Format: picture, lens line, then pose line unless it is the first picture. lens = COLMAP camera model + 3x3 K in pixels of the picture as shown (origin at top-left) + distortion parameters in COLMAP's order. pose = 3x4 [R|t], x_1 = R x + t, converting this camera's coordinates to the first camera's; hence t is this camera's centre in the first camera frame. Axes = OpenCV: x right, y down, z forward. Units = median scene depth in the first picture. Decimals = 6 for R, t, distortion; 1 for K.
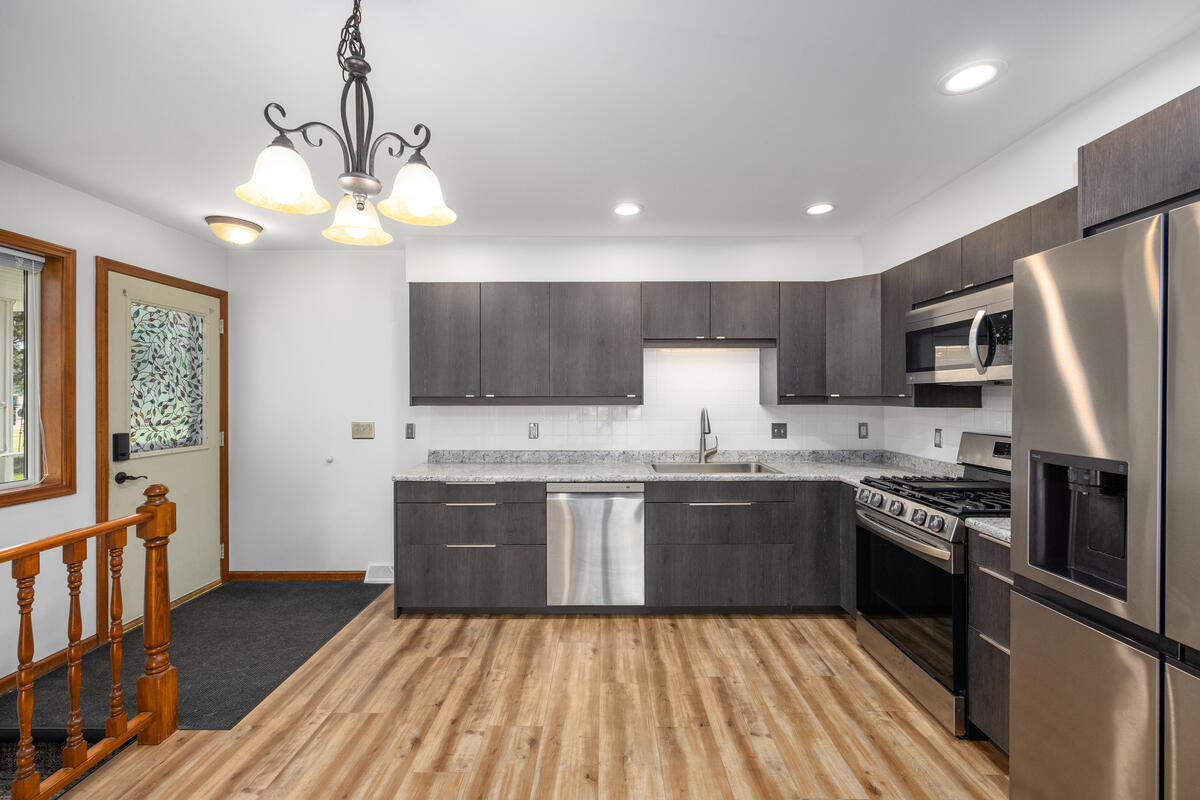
lens RADIAL K [[494.0, 0, 605.2], [0, 494.0, 396.2], [0, 0, 1]] dist [0.001481, -0.000443]
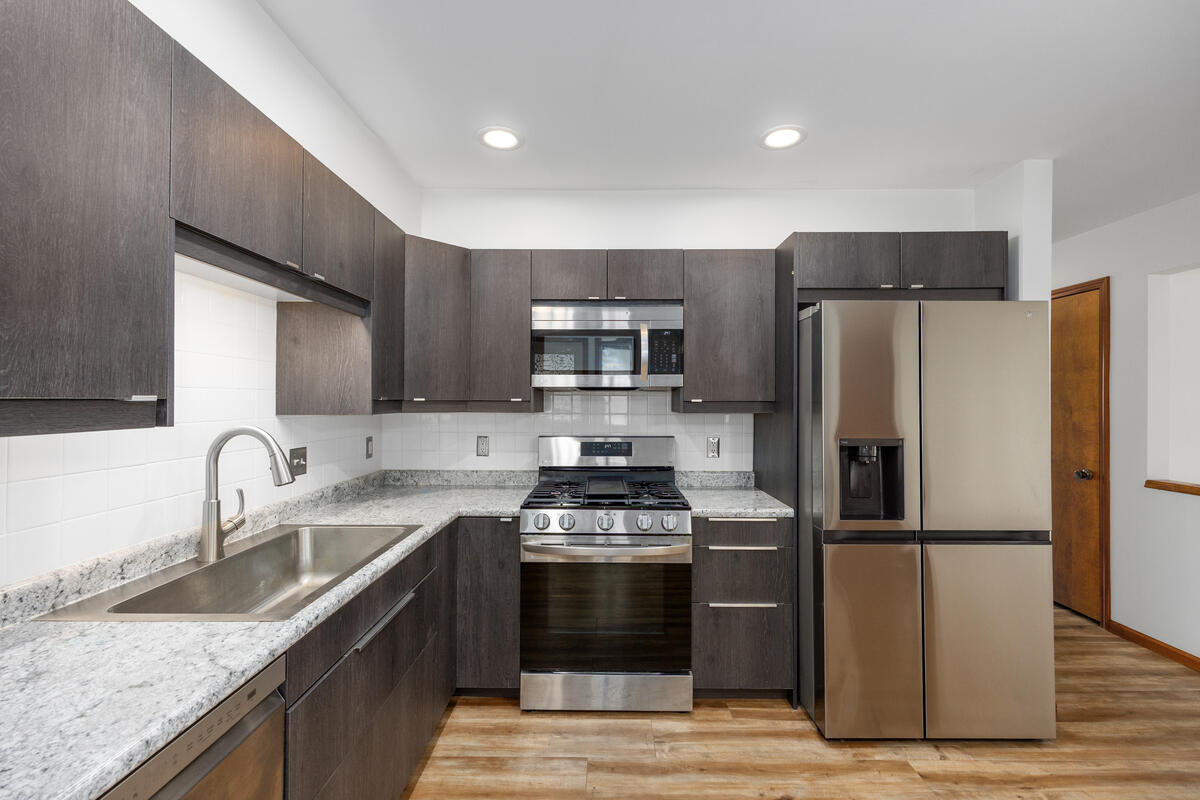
lens RADIAL K [[494.0, 0, 605.6], [0, 494.0, 398.3], [0, 0, 1]] dist [0.001481, -0.000443]
pose [[0.005404, 0.004800, 0.999974, -0.252990], [0.000530, 0.999988, -0.004803, 0.000156], [-0.999985, 0.000556, 0.005401, 0.766686]]
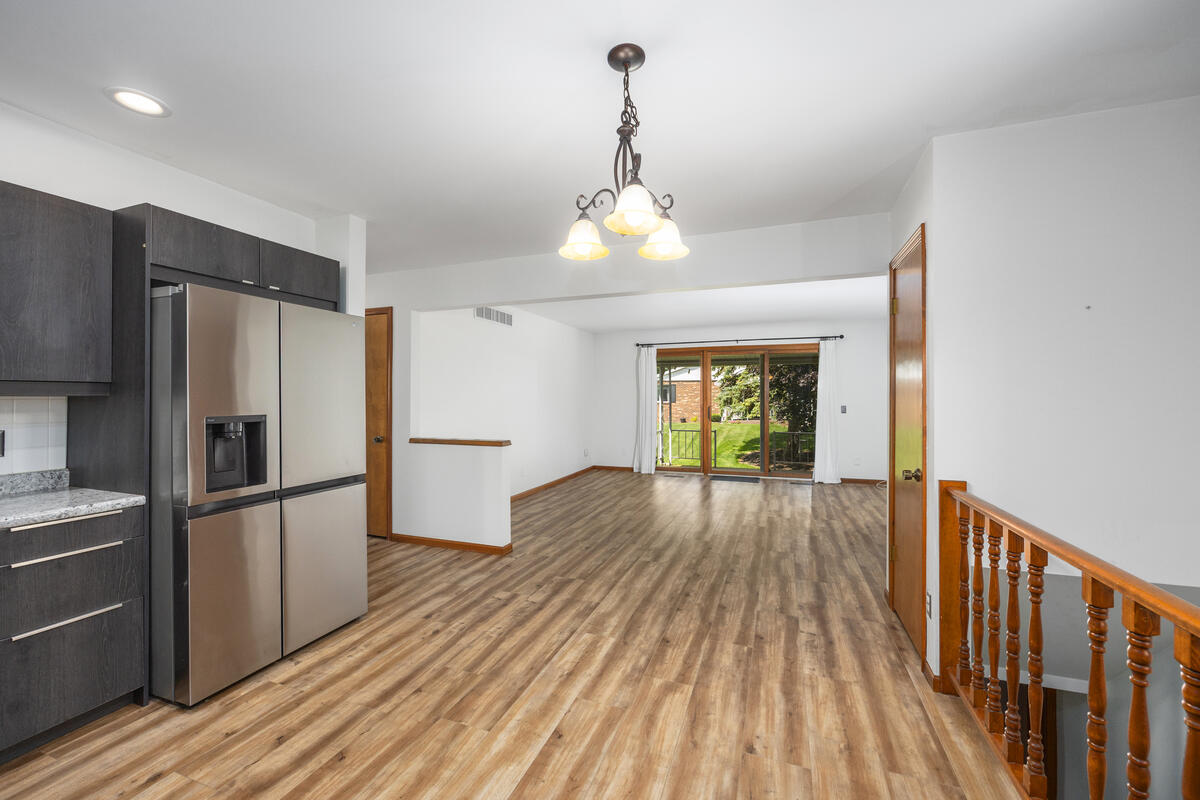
lens RADIAL K [[494.0, 0, 600.6], [0, 494.0, 398.0], [0, 0, 1]] dist [0.001481, -0.000443]
pose [[-0.933798, -0.002076, 0.357794, -0.361049], [-0.001273, 0.999996, 0.002480, 0.020787], [-0.357798, 0.001860, -0.933797, 0.907667]]
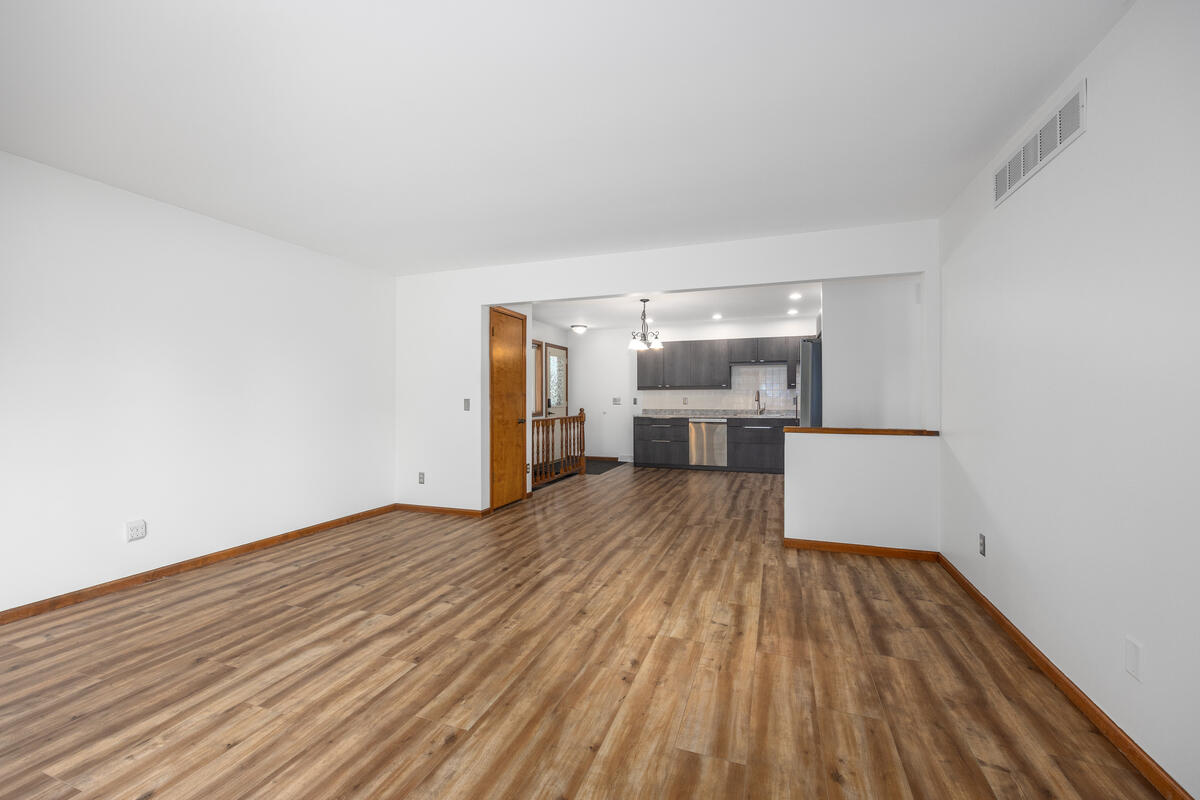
lens RADIAL K [[494.0, 0, 595.3], [0, 494.0, 398.3], [0, 0, 1]] dist [0.001481, -0.000443]
pose [[0.933888, -0.001748, -0.357562, 0.349030], [0.002201, 0.999997, 0.000859, 0.062735], [0.357560, -0.001589, 0.933889, -1.598488]]
